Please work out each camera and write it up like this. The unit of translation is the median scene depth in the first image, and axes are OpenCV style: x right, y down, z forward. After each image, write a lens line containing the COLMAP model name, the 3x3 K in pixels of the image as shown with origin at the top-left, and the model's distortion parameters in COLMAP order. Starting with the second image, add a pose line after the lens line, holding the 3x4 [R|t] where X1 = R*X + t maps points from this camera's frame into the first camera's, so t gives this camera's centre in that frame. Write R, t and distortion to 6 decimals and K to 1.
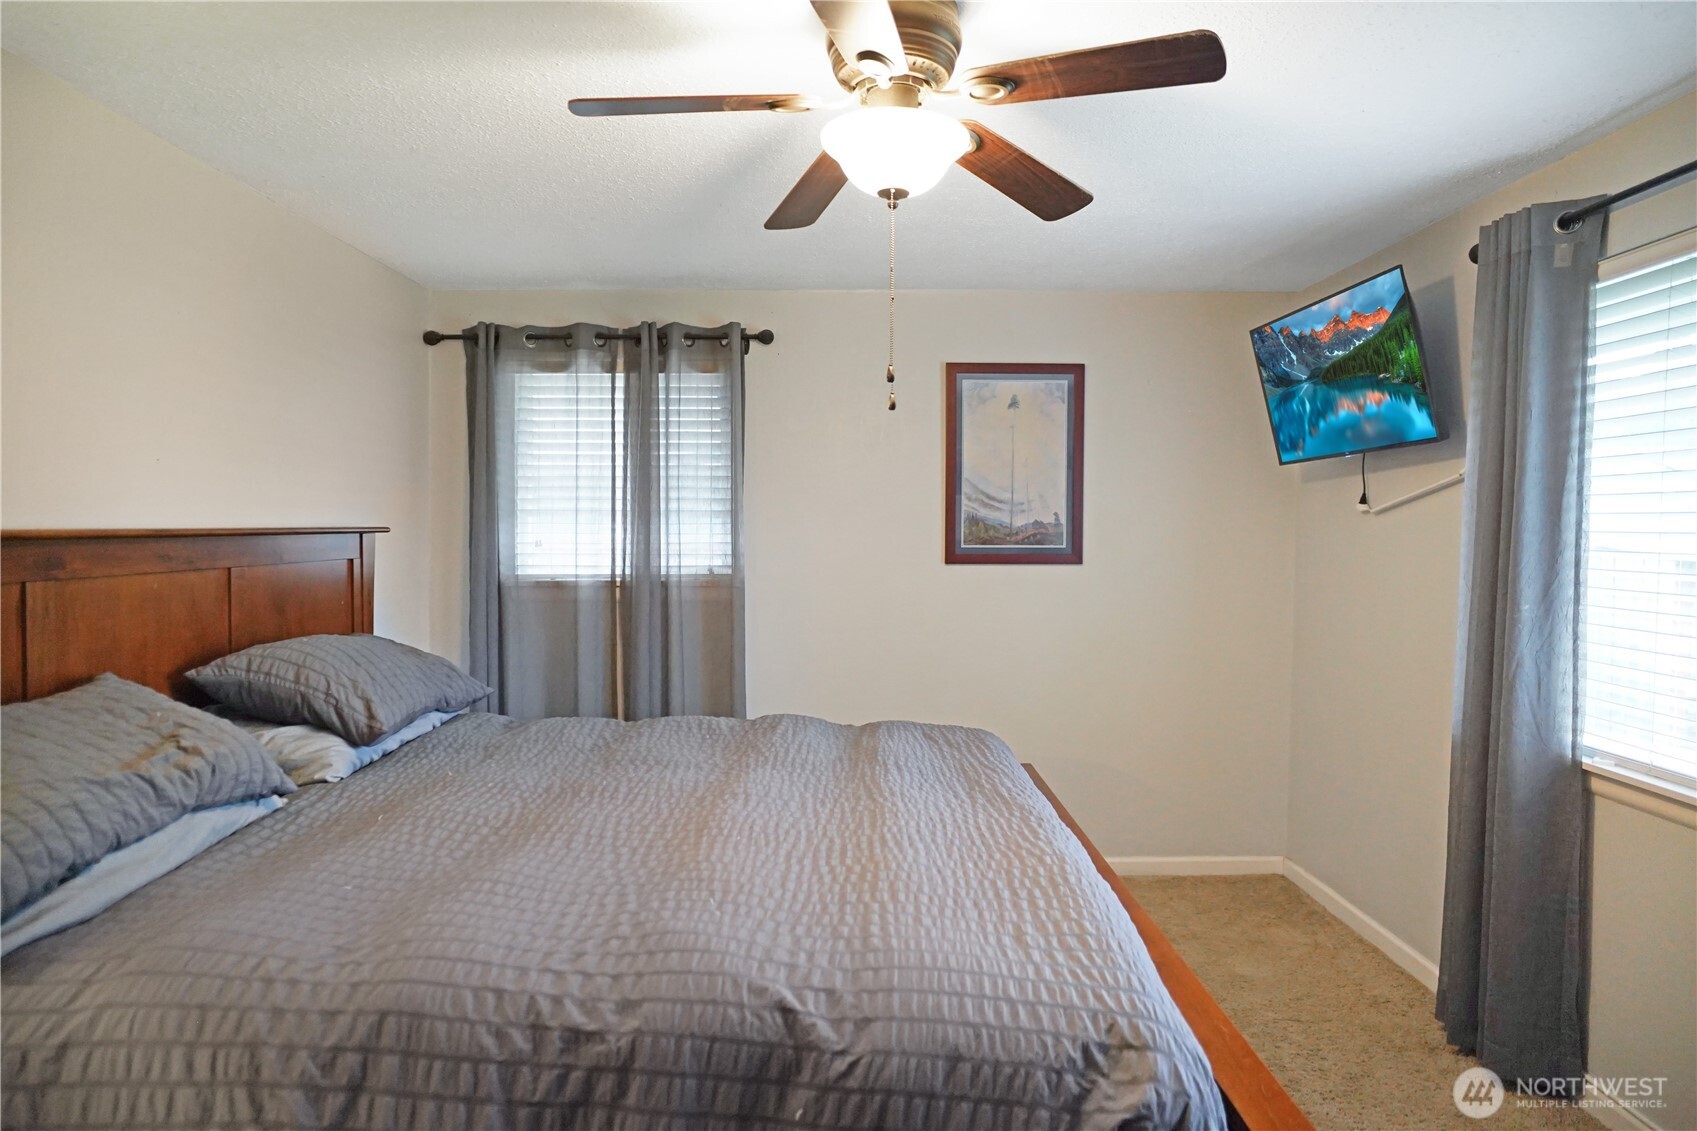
lens RADIAL K [[1011.8, 0, 845.4], [0, 1011.8, 526.6], [0, 0, 1]] dist [-0.055963, 0.040601]
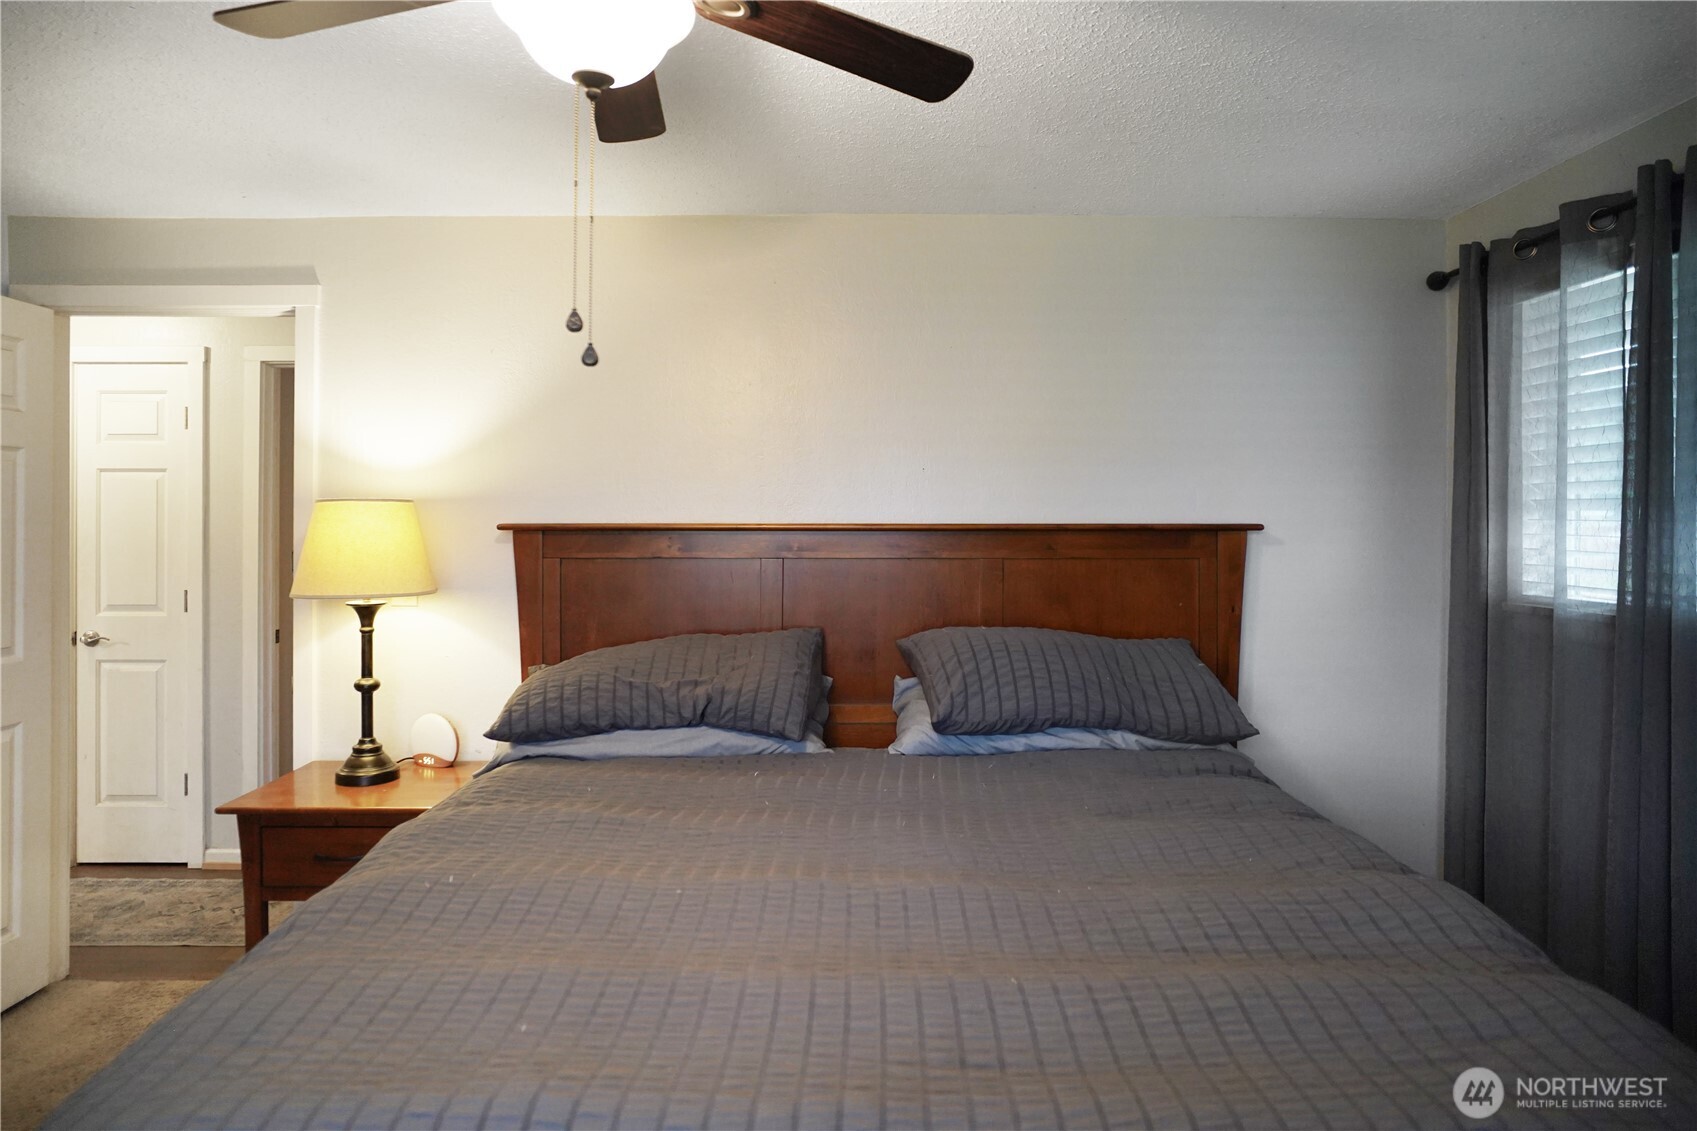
lens RADIAL K [[1011.8, 0, 845.4], [0, 1011.8, 526.6], [0, 0, 1]] dist [-0.055963, 0.040601]
pose [[0.005069, 0.000103, -0.999987, 0.633452], [-0.001187, 0.999999, 0.000097, 0.002010], [0.999986, 0.001187, 0.005069, 0.959440]]
